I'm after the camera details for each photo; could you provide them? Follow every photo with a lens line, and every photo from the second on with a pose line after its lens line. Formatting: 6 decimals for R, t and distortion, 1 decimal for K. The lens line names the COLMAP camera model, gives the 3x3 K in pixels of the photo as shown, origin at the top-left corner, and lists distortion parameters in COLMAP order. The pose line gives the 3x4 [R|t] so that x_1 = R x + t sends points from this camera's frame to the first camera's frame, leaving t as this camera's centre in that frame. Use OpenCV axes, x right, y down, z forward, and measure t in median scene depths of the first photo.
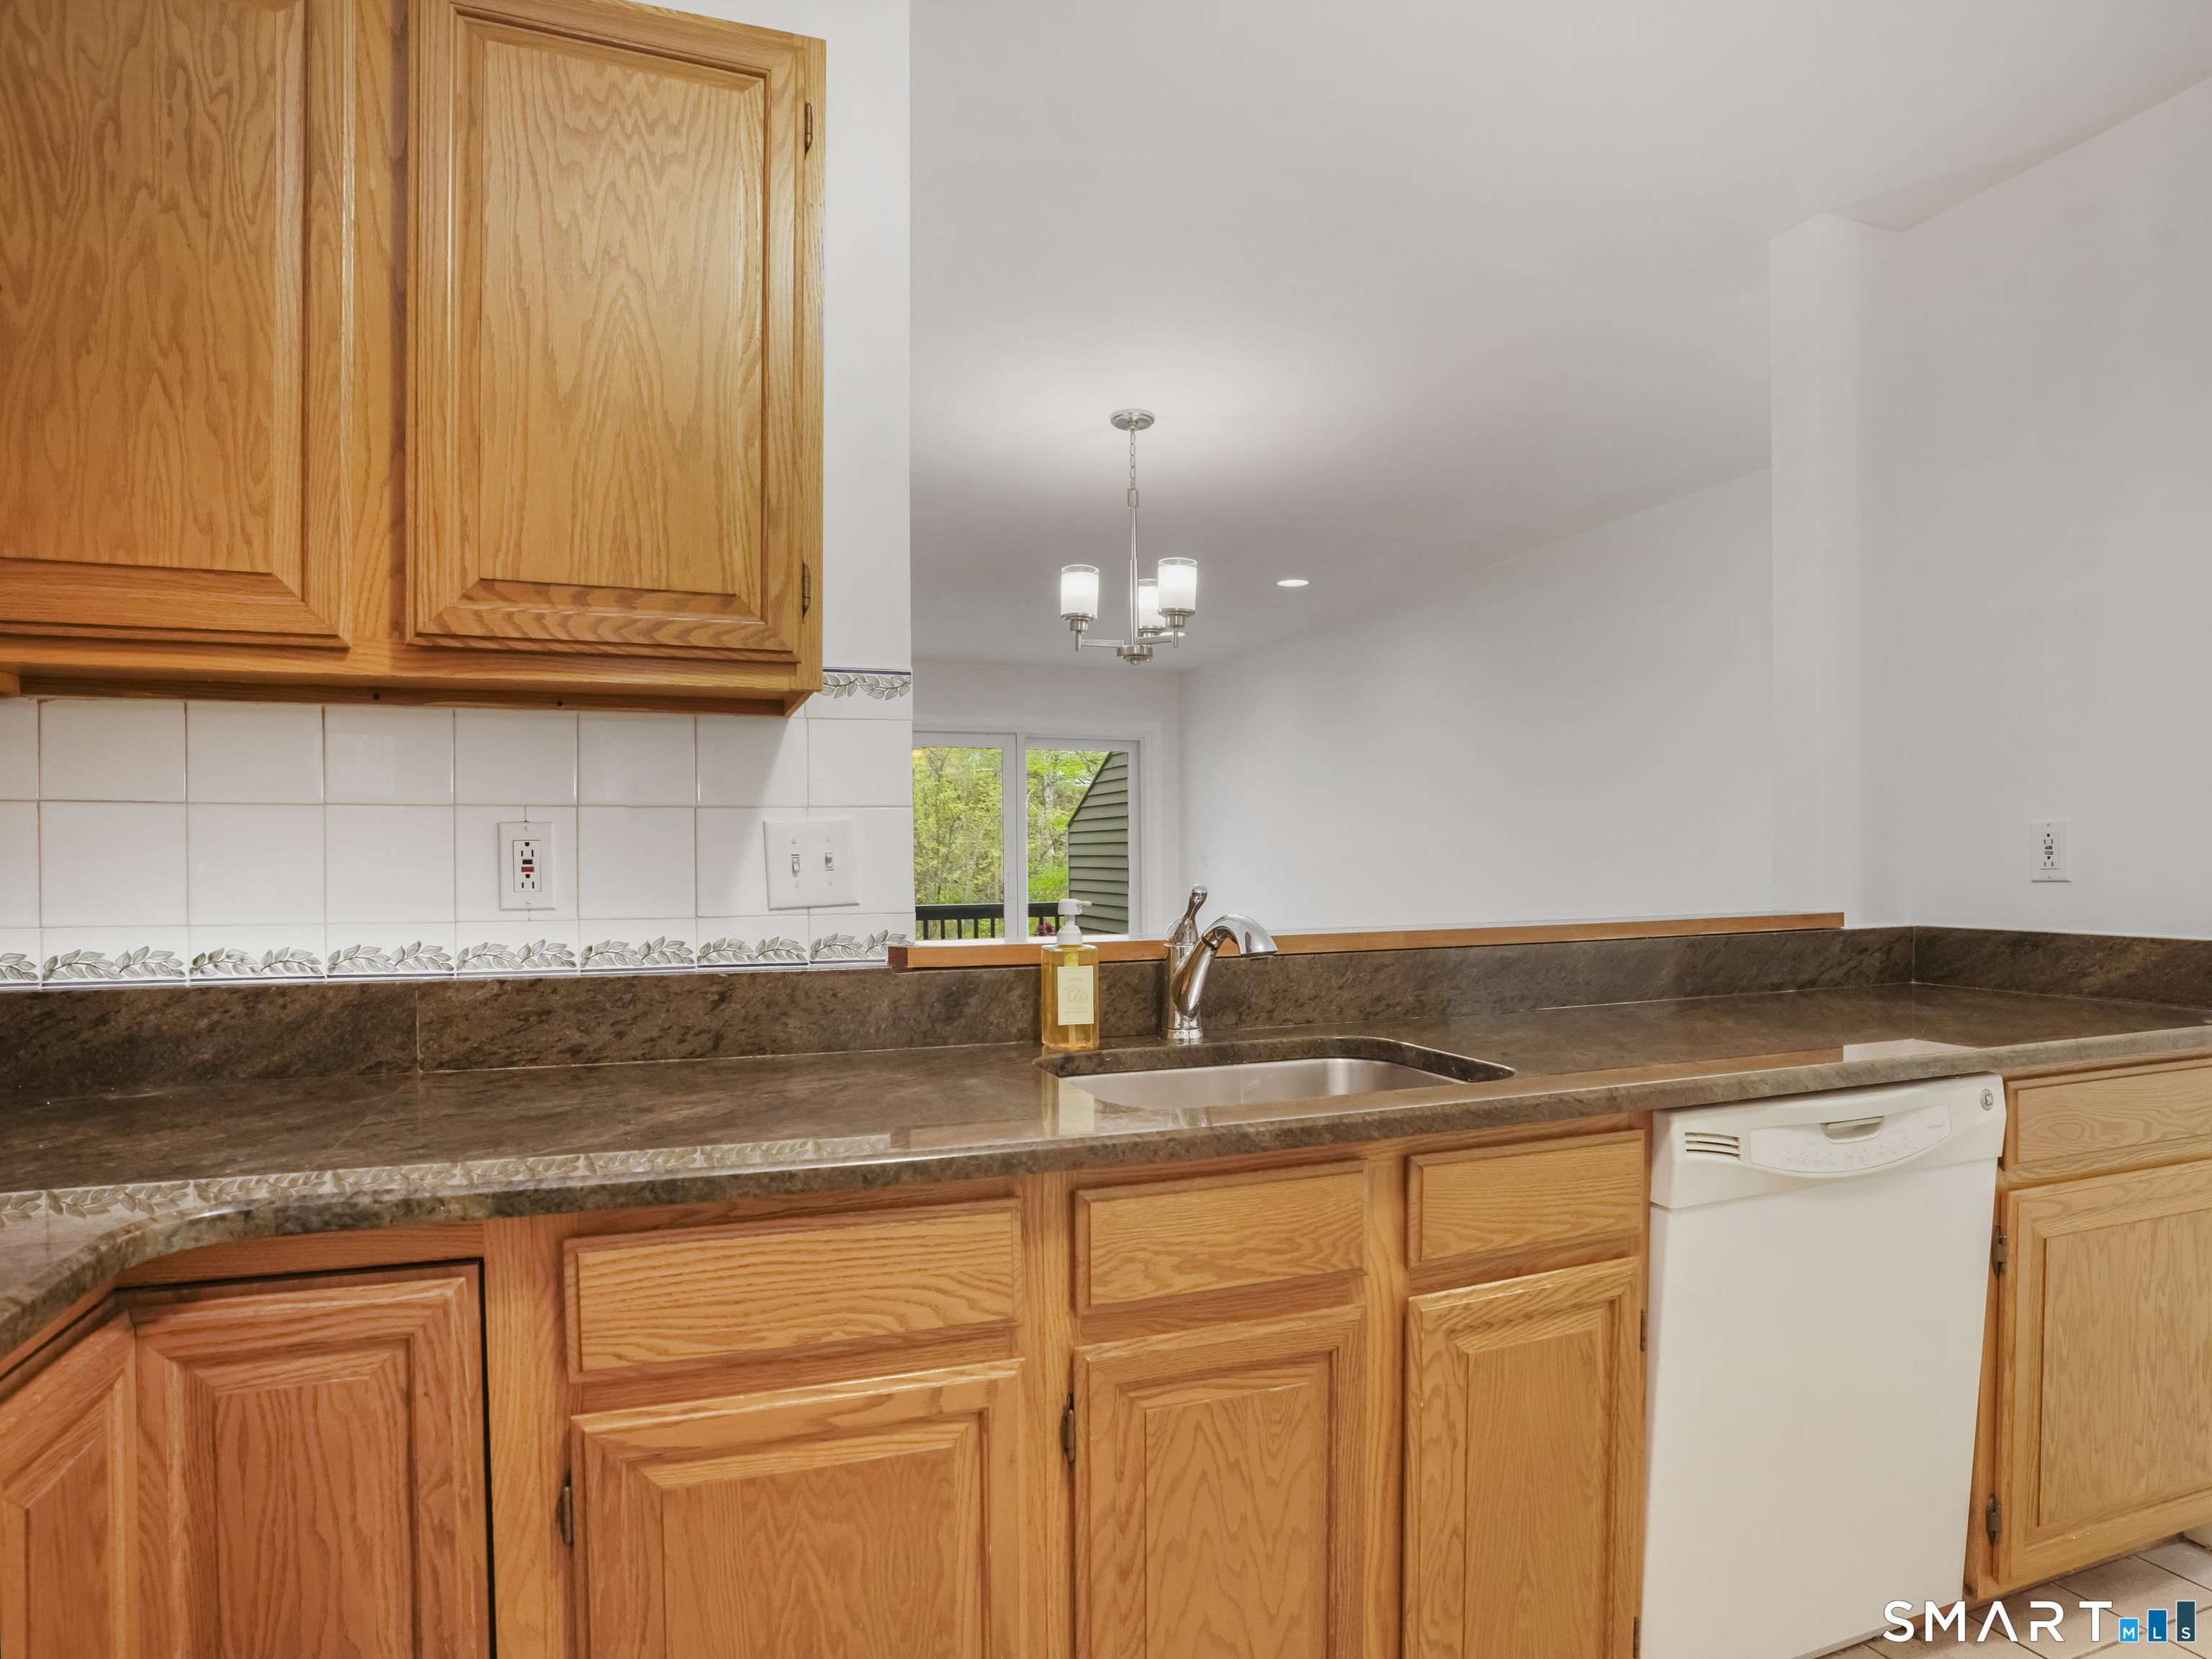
lens RADIAL K [[1238.3, 0, 1124.7], [0, 1238.3, 855.7], [0, 0, 1]] dist [-0.082615, 0.037306]
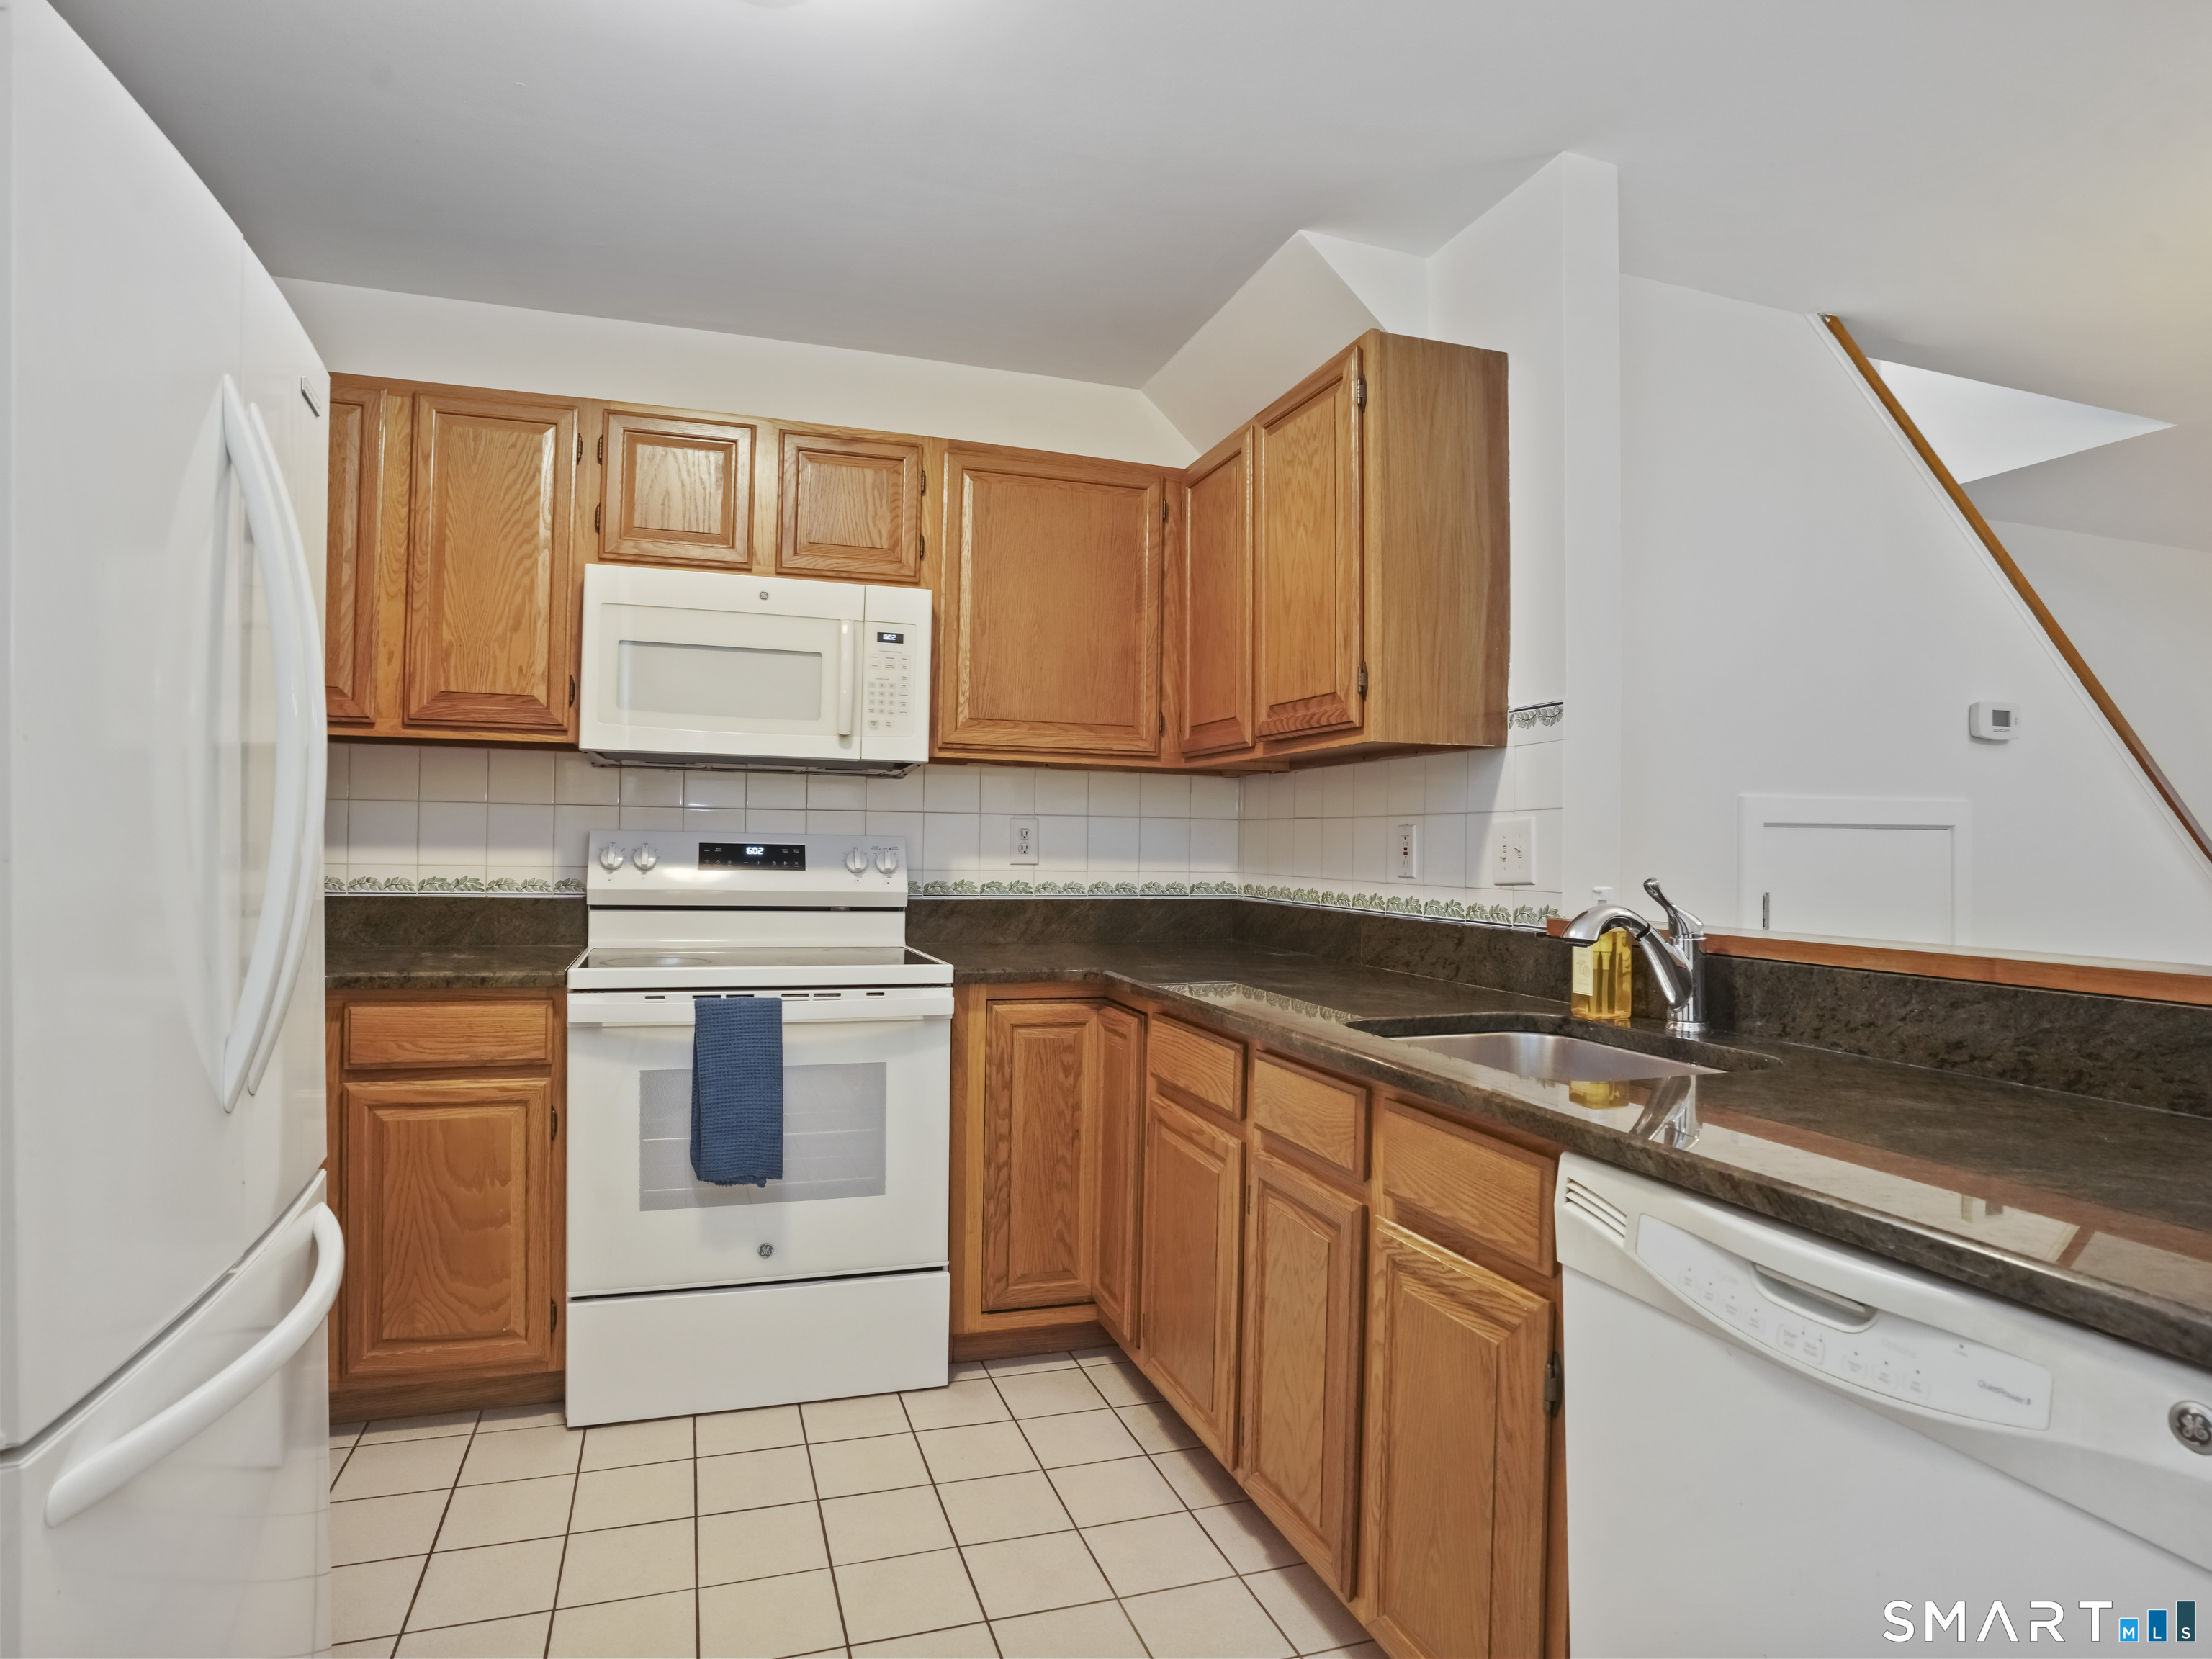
lens RADIAL K [[1238.3, 0, 1124.7], [0, 1238.3, 855.7], [0, 0, 1]] dist [-0.082615, 0.037306]
pose [[-0.024747, 0.012763, -0.999612, 1.178161], [-0.009623, 0.999869, 0.013004, -0.004084], [0.999647, 0.009941, -0.024621, 0.635081]]
